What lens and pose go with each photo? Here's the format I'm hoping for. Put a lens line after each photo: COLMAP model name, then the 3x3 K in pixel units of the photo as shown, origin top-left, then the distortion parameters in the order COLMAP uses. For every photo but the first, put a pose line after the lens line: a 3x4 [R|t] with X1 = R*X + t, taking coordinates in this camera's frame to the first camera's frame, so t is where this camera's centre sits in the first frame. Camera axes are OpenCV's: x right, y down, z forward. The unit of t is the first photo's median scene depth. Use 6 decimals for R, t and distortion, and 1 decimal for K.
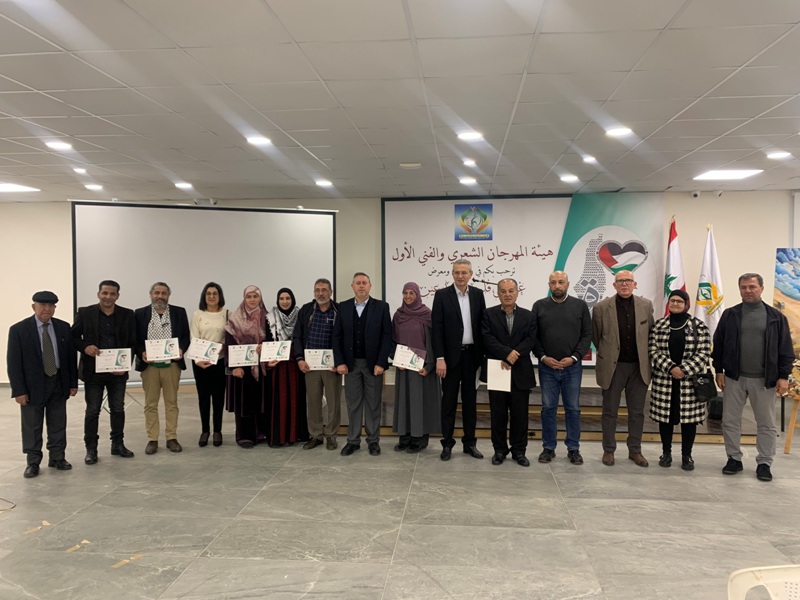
lens RADIAL K [[605.0, 0, 403.4], [0, 605.0, 300.4], [0, 0, 1]] dist [-0.033910, -0.010246]
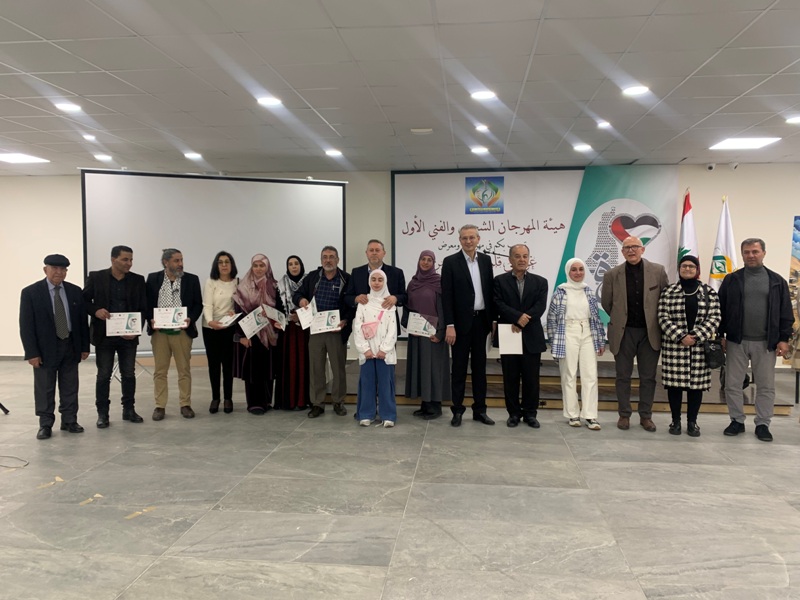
lens RADIAL K [[605.0, 0, 401.4], [0, 605.0, 304.1], [0, 0, 1]] dist [-0.033910, -0.010246]
pose [[0.999865, 0.003442, -0.016098, -0.005151], [-0.002997, 0.999614, 0.027608, 0.034674], [0.016186, -0.027556, 0.999489, 0.006868]]
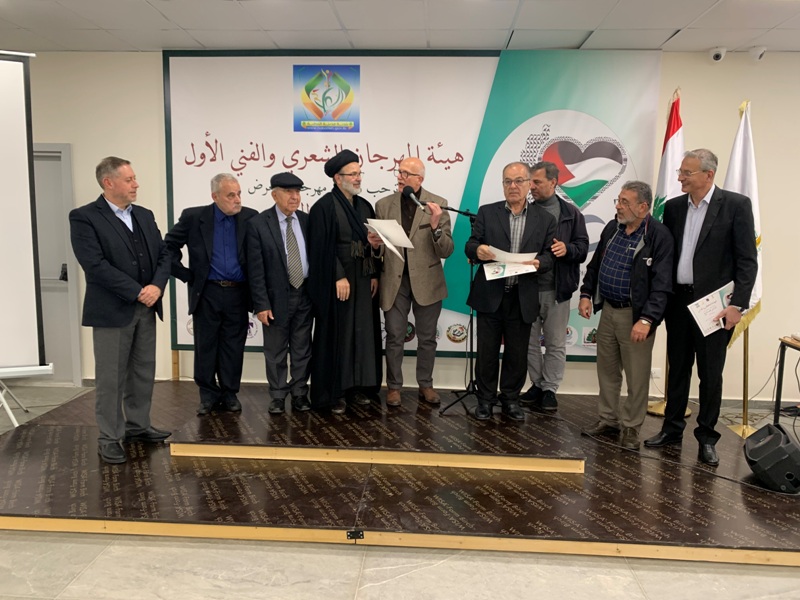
lens RADIAL K [[605.0, 0, 428.3], [0, 605.0, 316.7], [0, 0, 1]] dist [-0.033910, -0.010246]
pose [[0.997597, 0.017228, 0.067112, 0.283558], [-0.024606, 0.993549, 0.110704, 0.012228], [-0.064772, -0.112089, 0.991585, 0.669165]]
